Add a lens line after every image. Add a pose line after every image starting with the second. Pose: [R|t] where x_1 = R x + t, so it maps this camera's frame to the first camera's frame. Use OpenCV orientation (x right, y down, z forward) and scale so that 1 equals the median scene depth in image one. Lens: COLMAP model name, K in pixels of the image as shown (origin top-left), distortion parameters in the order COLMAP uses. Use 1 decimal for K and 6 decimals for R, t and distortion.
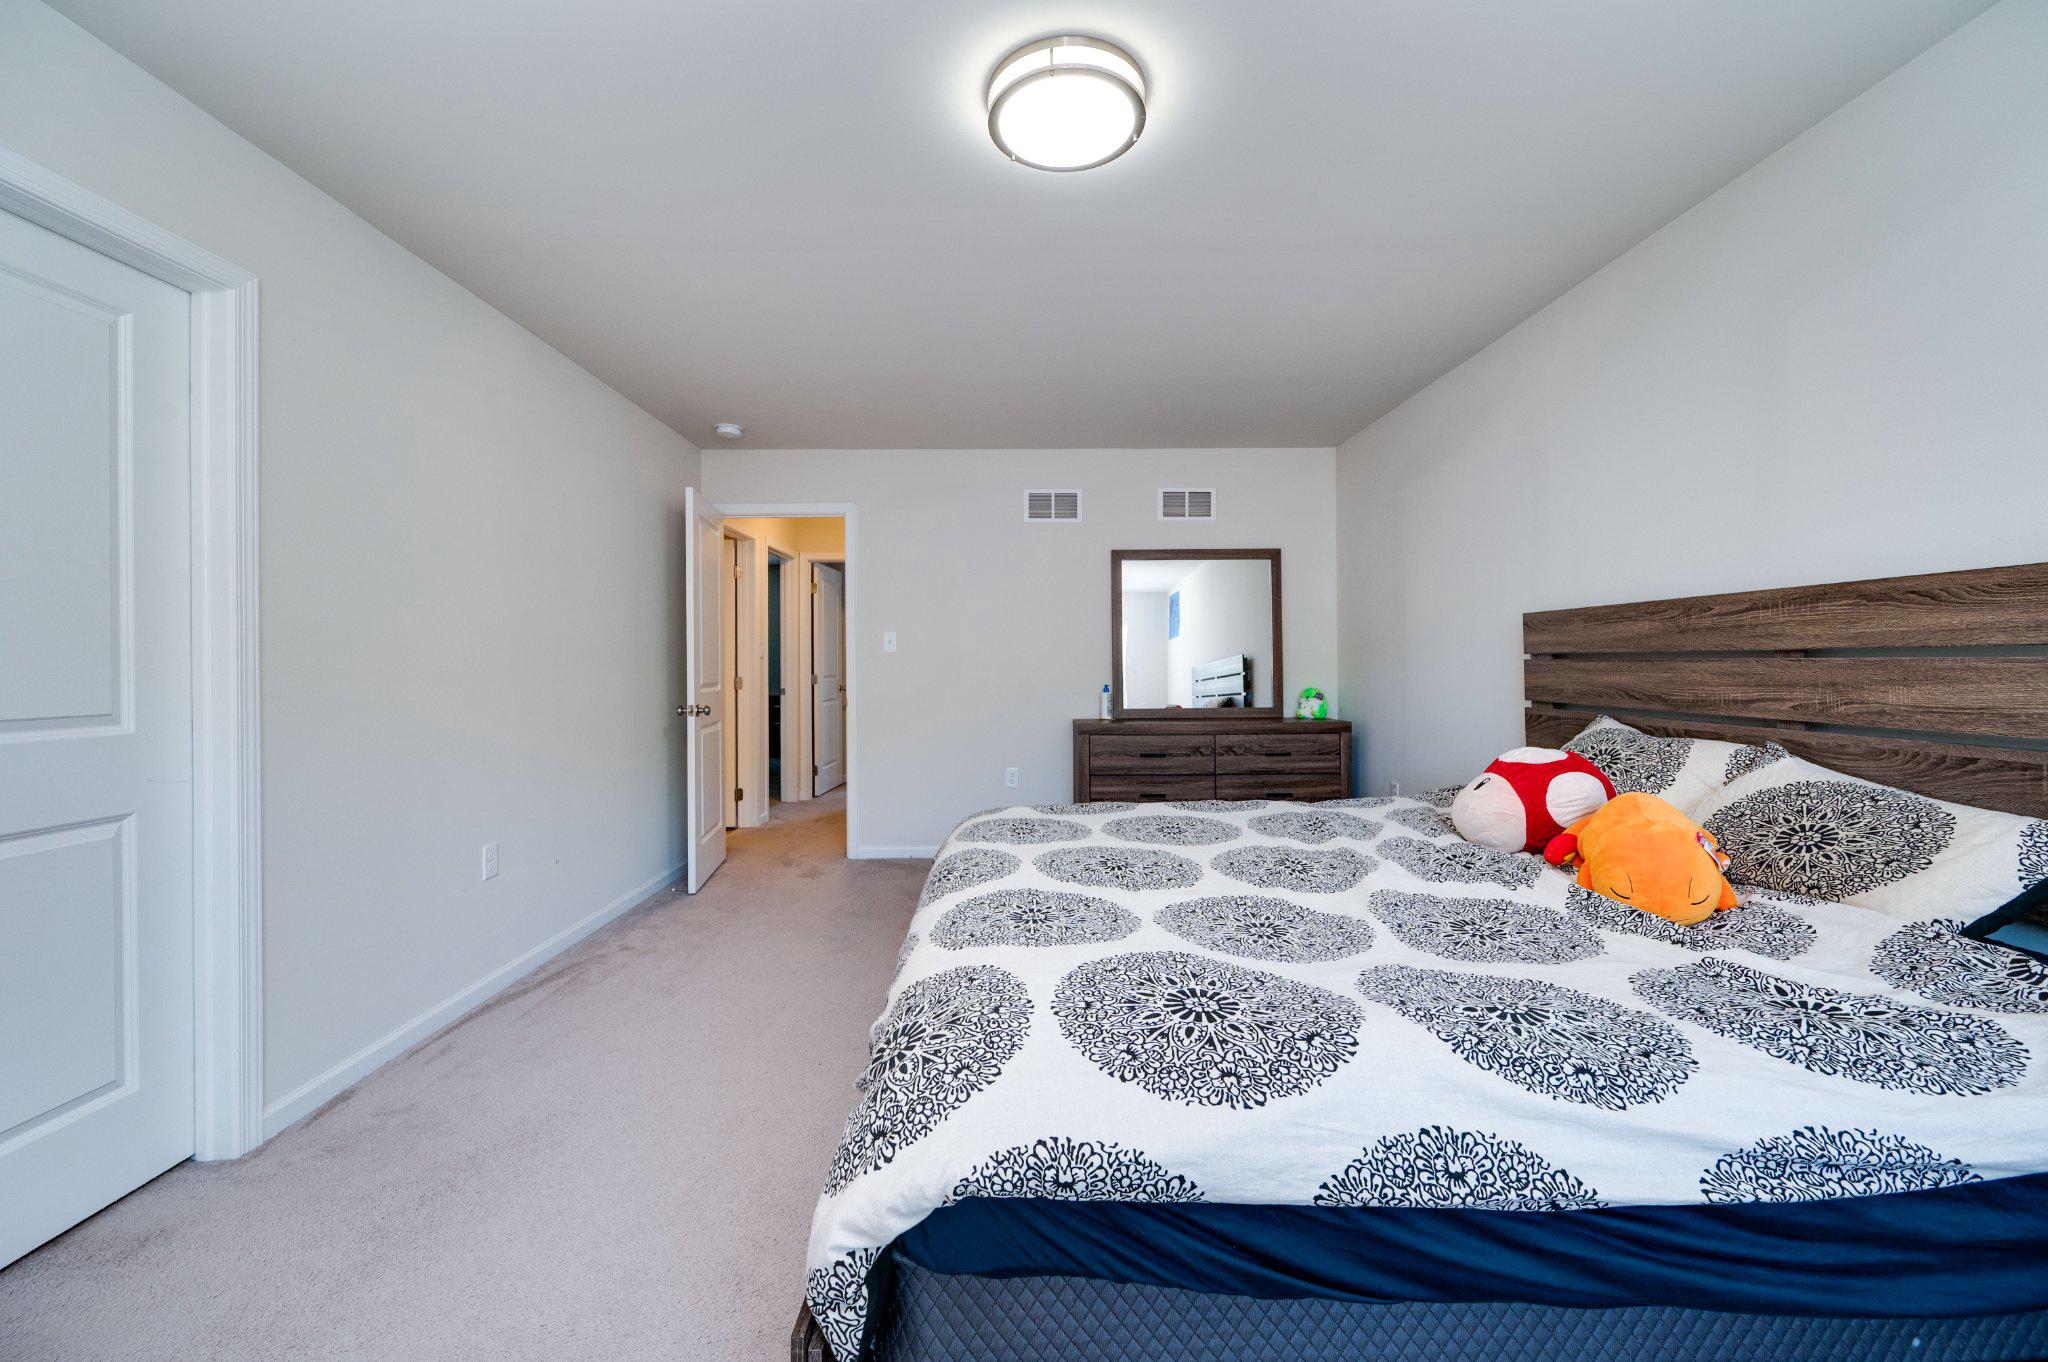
lens RADIAL K [[799.1, 0, 1032.6], [0, 799.1, 664.5], [0, 0, 1]] dist [0.000795, 0.000205]
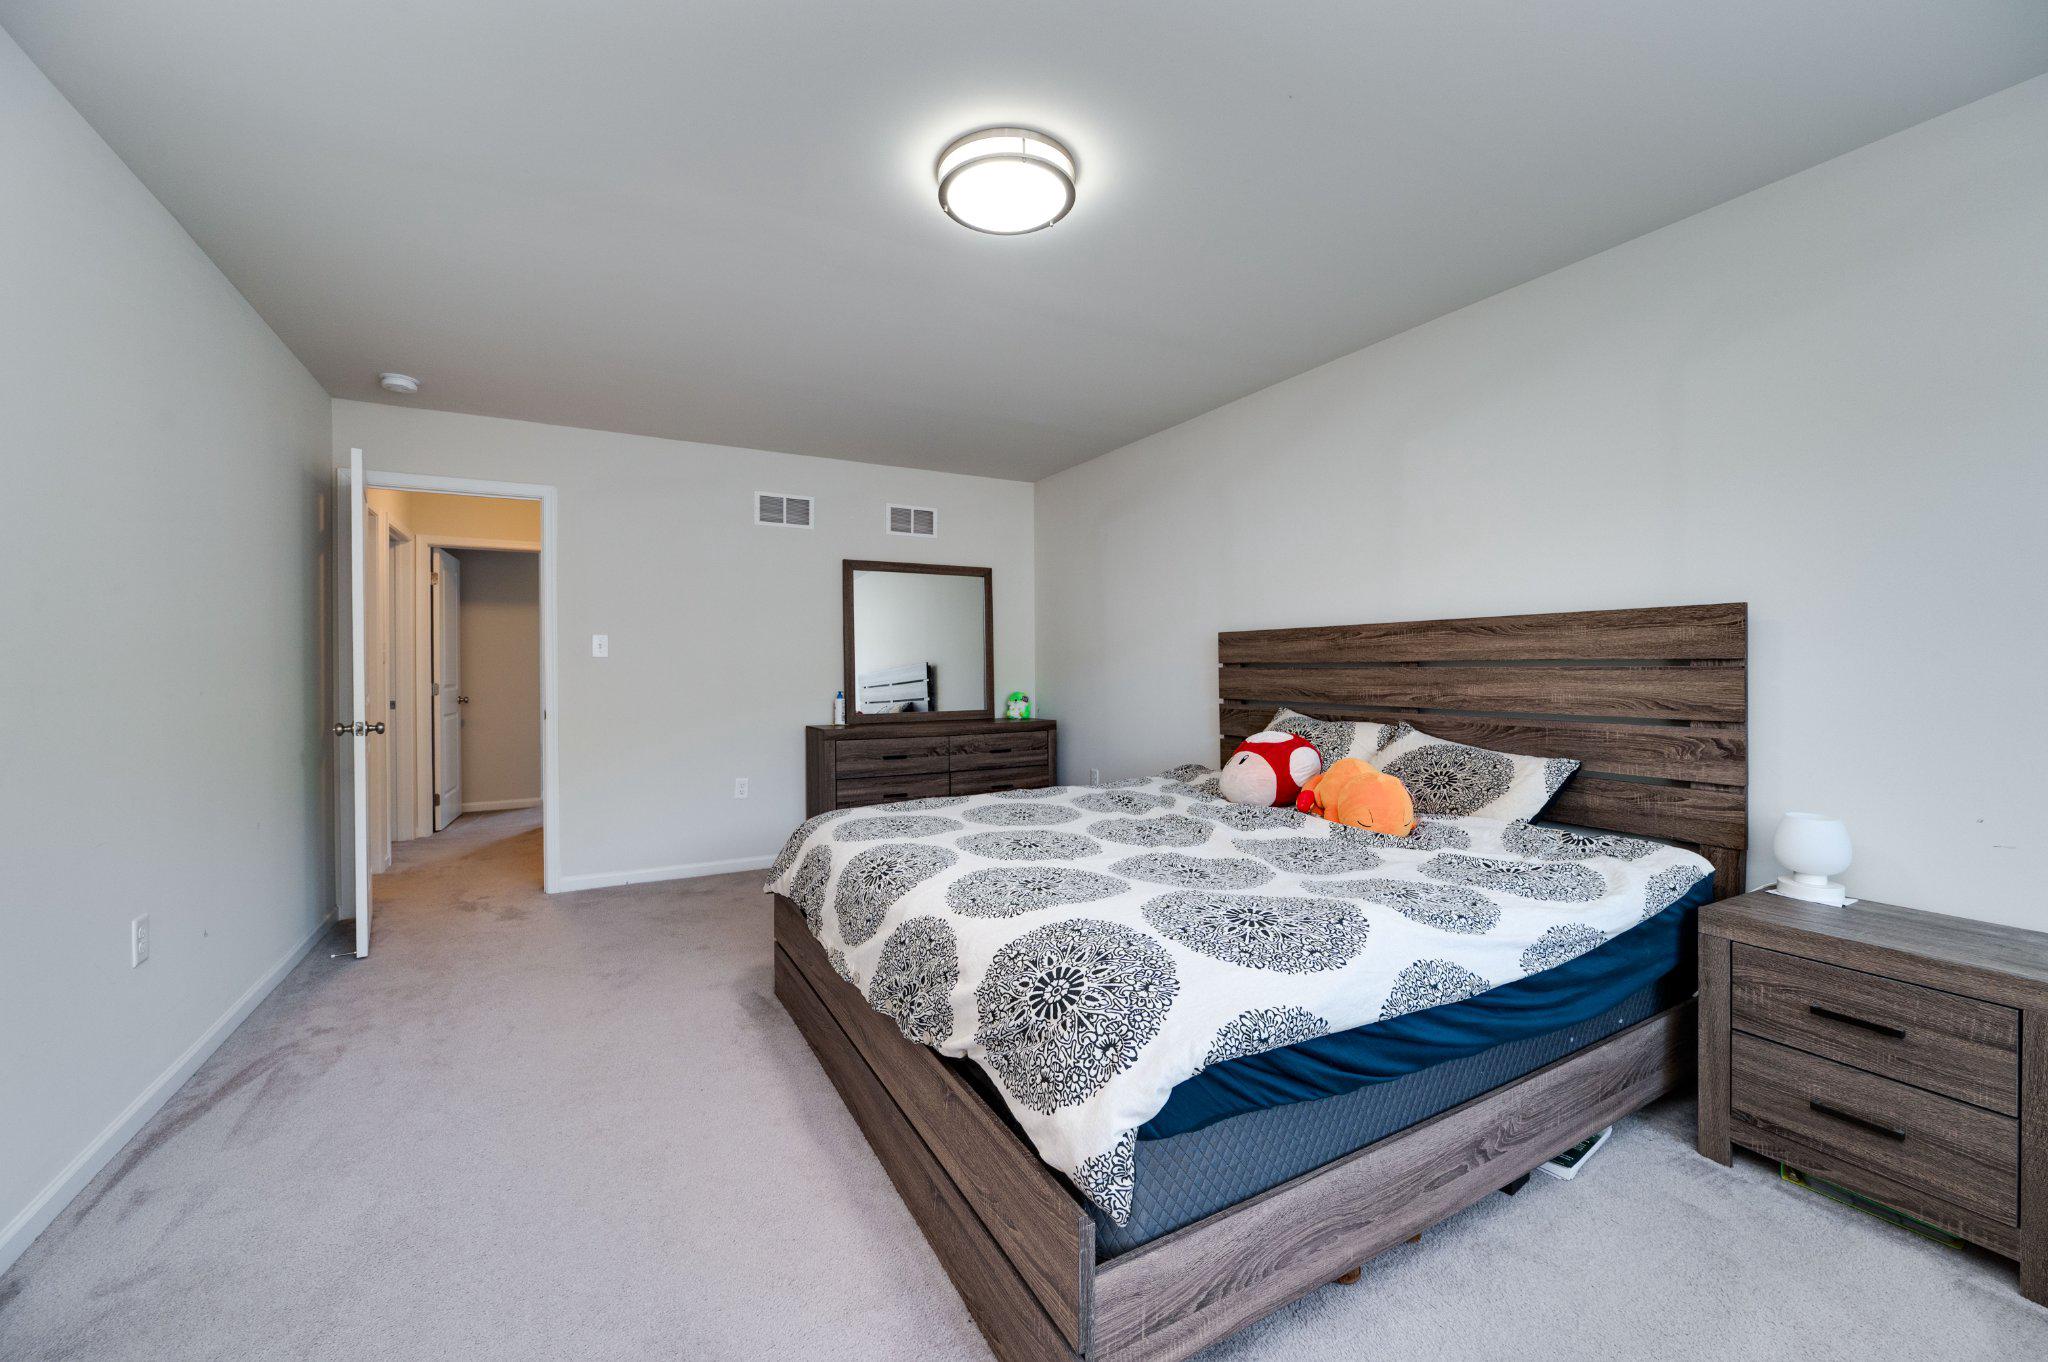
lens RADIAL K [[799.1, 0, 1008.6], [0, 799.1, 674.1], [0, 0, 1]] dist [0.000795, 0.000205]
pose [[0.888191, -0.000654, 0.459473, -0.410982], [-0.000405, 0.999997, 0.002207, 0.002359], [-0.459473, -0.002146, 0.888189, -0.015434]]
